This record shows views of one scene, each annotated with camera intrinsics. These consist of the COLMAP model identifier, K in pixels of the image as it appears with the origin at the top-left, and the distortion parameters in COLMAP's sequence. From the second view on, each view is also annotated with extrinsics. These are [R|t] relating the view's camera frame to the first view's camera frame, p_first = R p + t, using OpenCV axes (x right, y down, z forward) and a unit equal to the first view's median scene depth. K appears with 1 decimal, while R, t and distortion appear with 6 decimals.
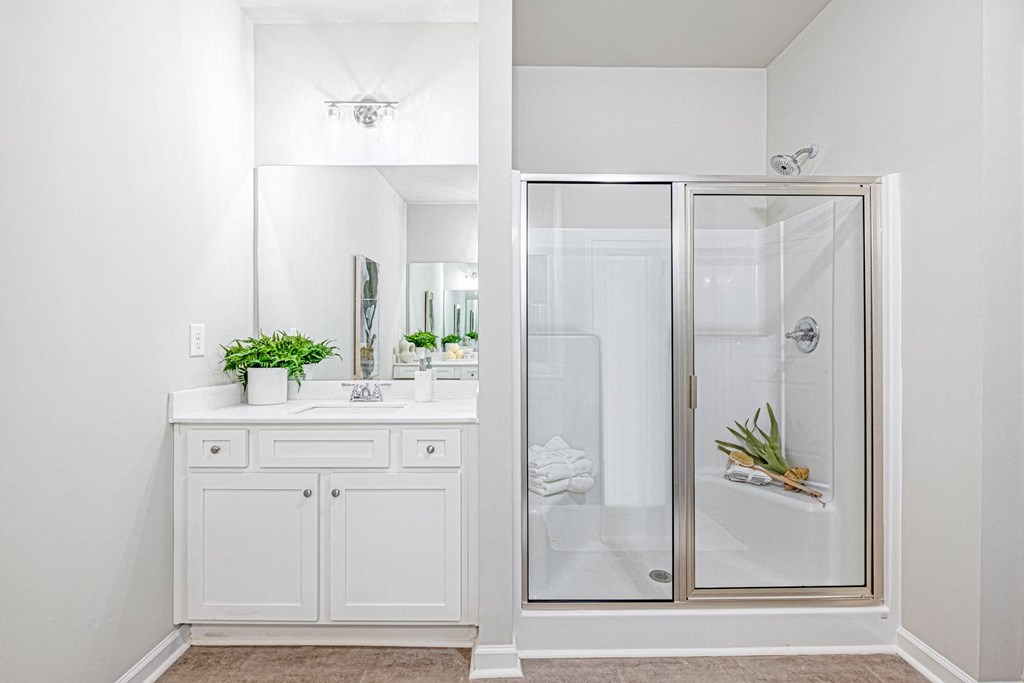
lens RADIAL K [[461.9, 0, 511.7], [0, 461.9, 337.0], [0, 0, 1]] dist [-0.002980, -0.001056]
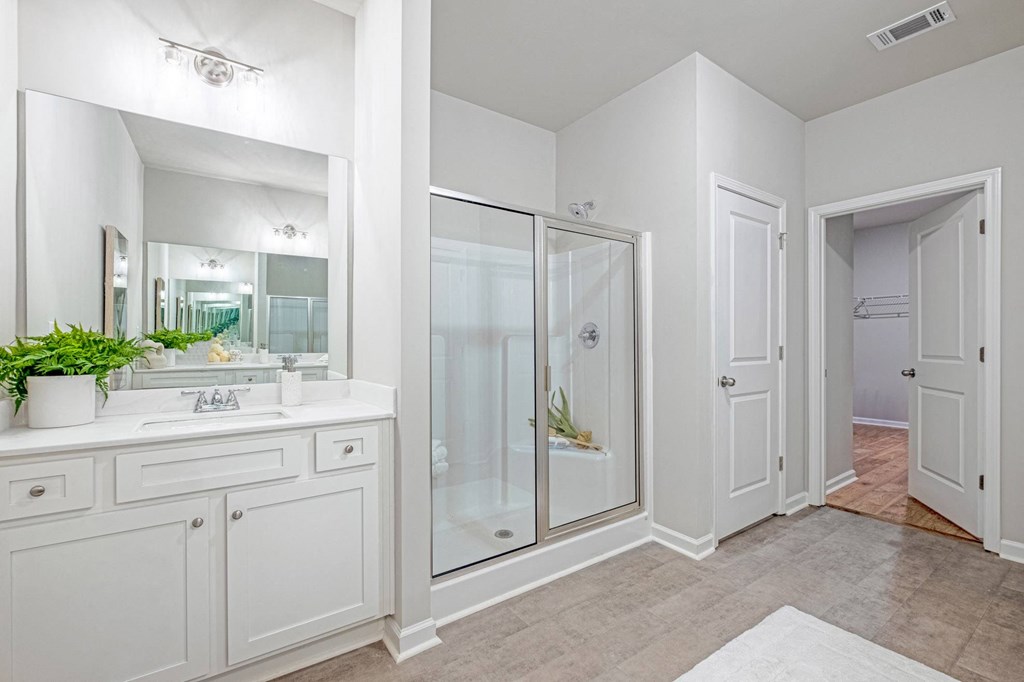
lens RADIAL K [[461.9, 0, 511.7], [0, 461.9, 336.5], [0, 0, 1]] dist [-0.002980, -0.001056]
pose [[0.813929, 0.005774, 0.580936, -0.387136], [-0.004136, 0.999983, -0.004143, 0.005261], [-0.580950, 0.000969, 0.813939, 0.001353]]
